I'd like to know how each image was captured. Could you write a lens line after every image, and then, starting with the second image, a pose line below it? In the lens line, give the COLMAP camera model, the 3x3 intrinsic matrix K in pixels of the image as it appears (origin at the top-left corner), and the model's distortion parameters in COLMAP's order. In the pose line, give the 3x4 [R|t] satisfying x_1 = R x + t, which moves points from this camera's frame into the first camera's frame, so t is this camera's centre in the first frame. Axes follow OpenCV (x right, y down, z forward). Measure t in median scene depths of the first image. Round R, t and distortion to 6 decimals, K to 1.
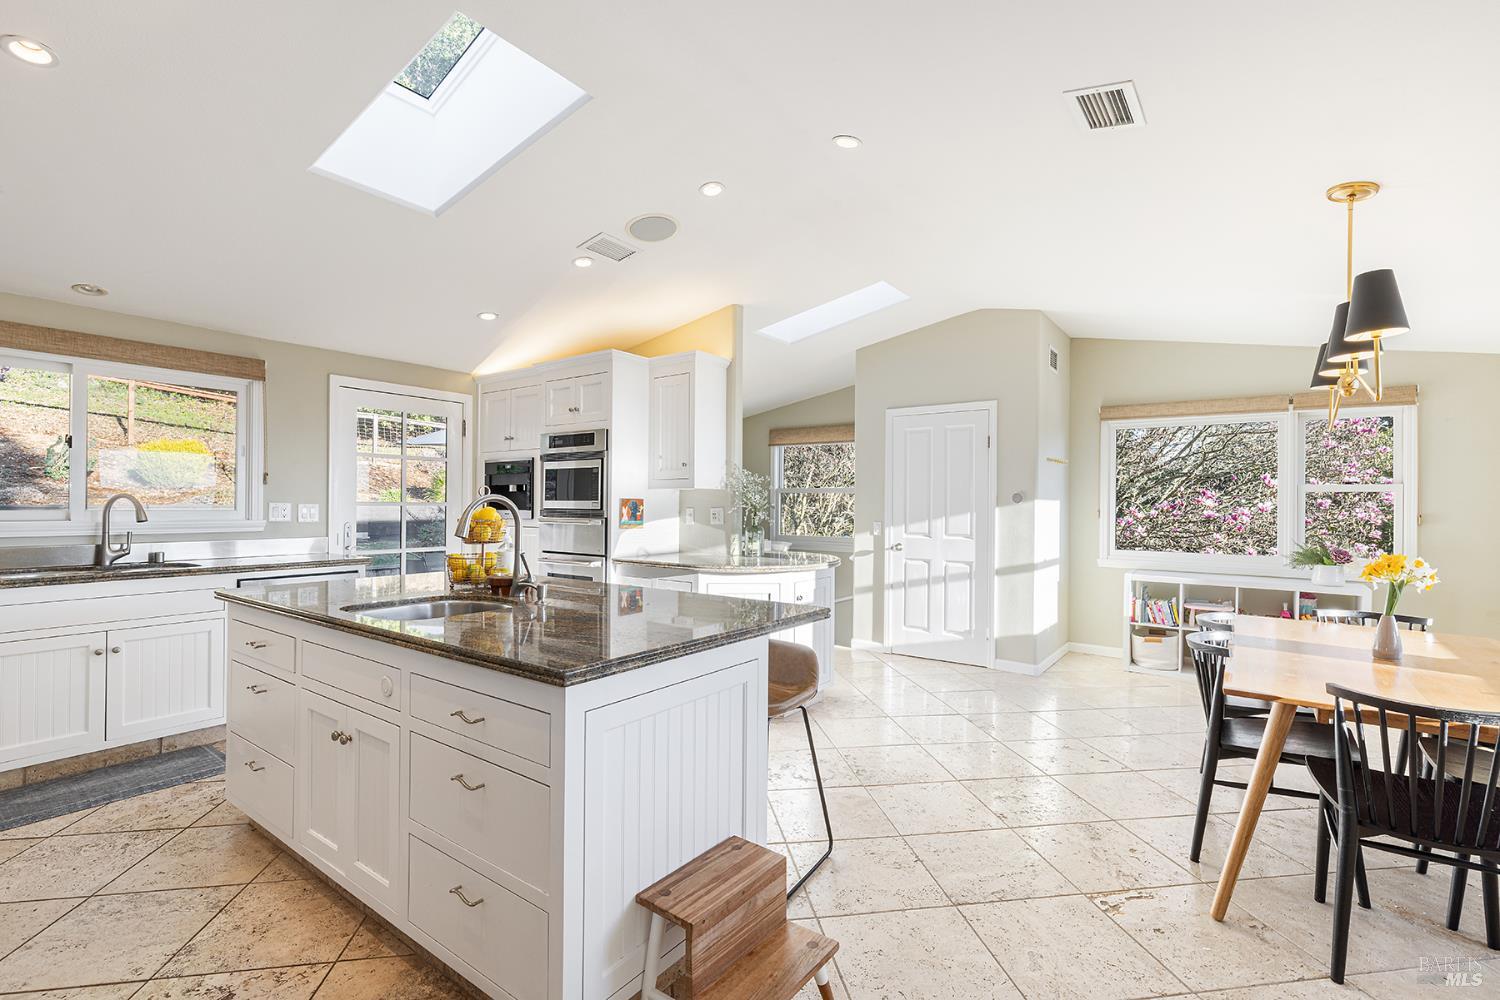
lens RADIAL K [[678.7, 0, 751.6], [0, 678.7, 502.9], [0, 0, 1]] dist [0.006620, 0.000272]
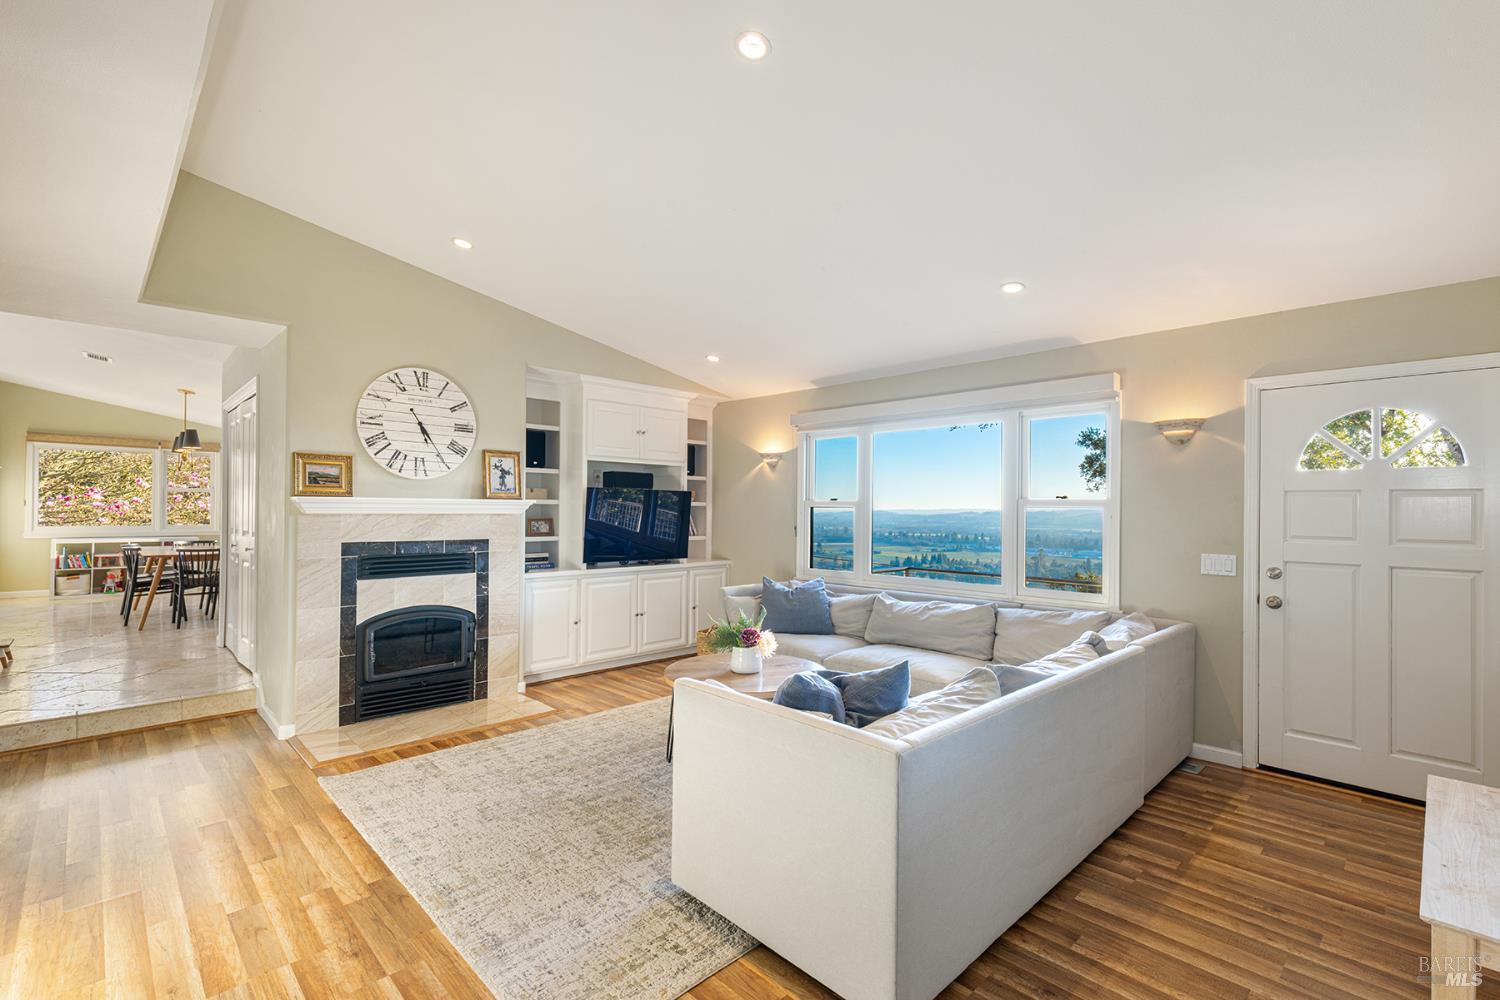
lens RADIAL K [[670.6, 0, 753.3], [0, 670.6, 506.0], [0, 0, 1]] dist [0.005780, 0.000386]
pose [[0.166344, -0.001943, 0.986066, -0.838837], [-0.009094, 0.999953, 0.003504, 0.003994], [-0.986026, -0.009551, 0.166318, -1.008557]]
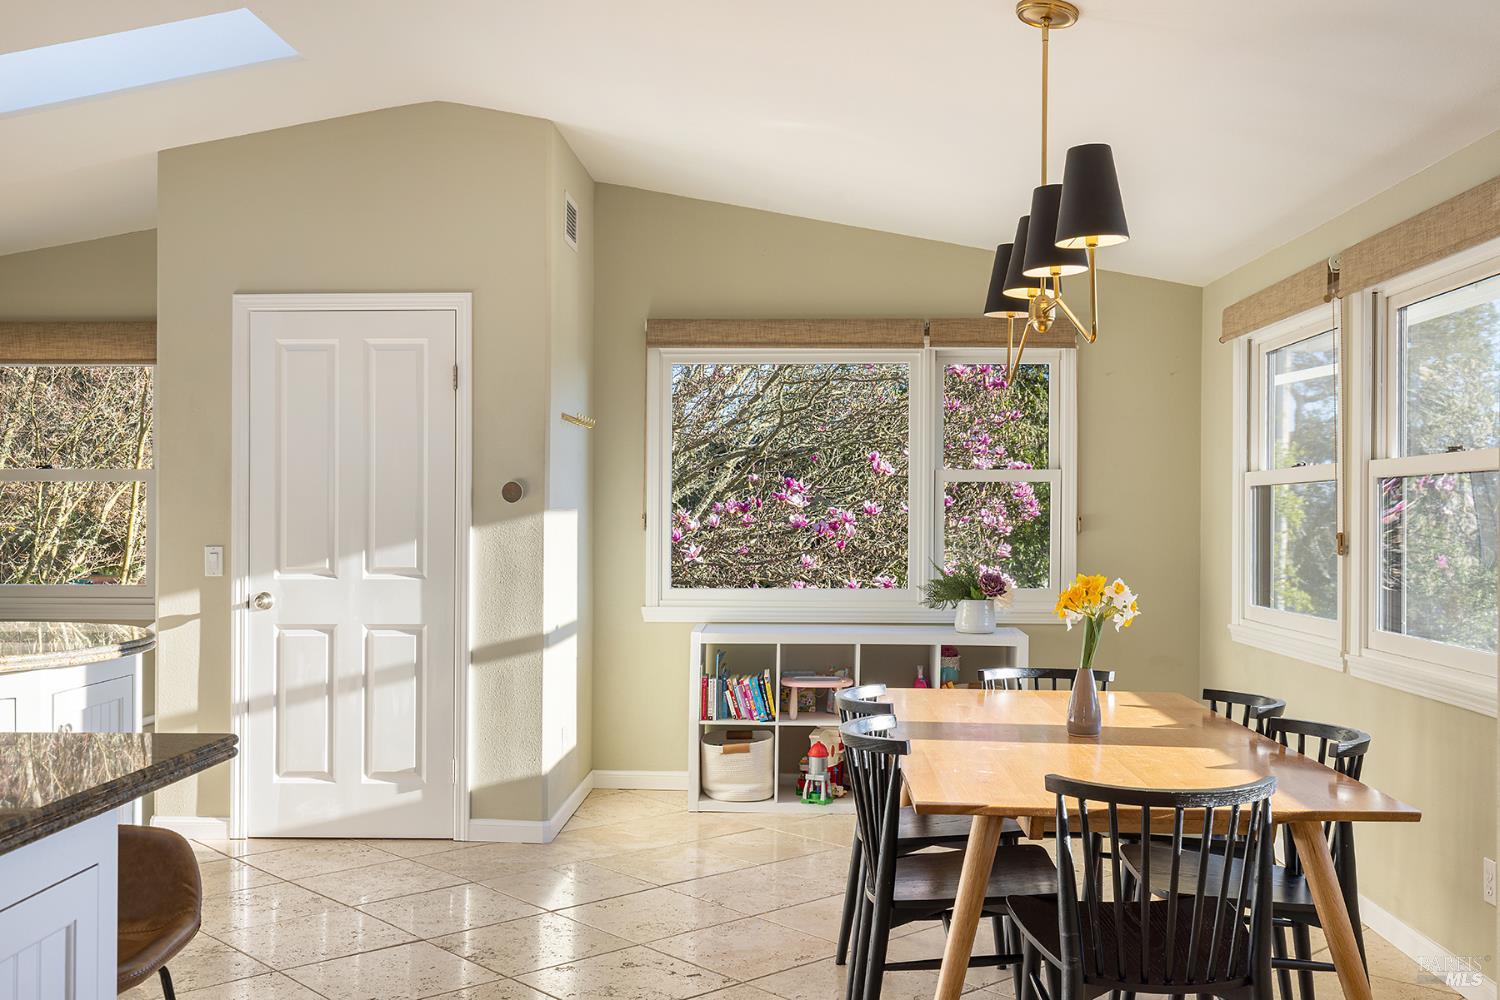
lens RADIAL K [[1476.0, 0, 757.4], [0, 1476.0, 522.2], [0, 0, 1]] dist [0.019508, 0.006166]
pose [[0.830314, -0.012701, 0.557150, -0.066814], [0.006274, 0.999890, 0.013442, 0.001478], [-0.557260, -0.007666, 0.830303, -0.003531]]
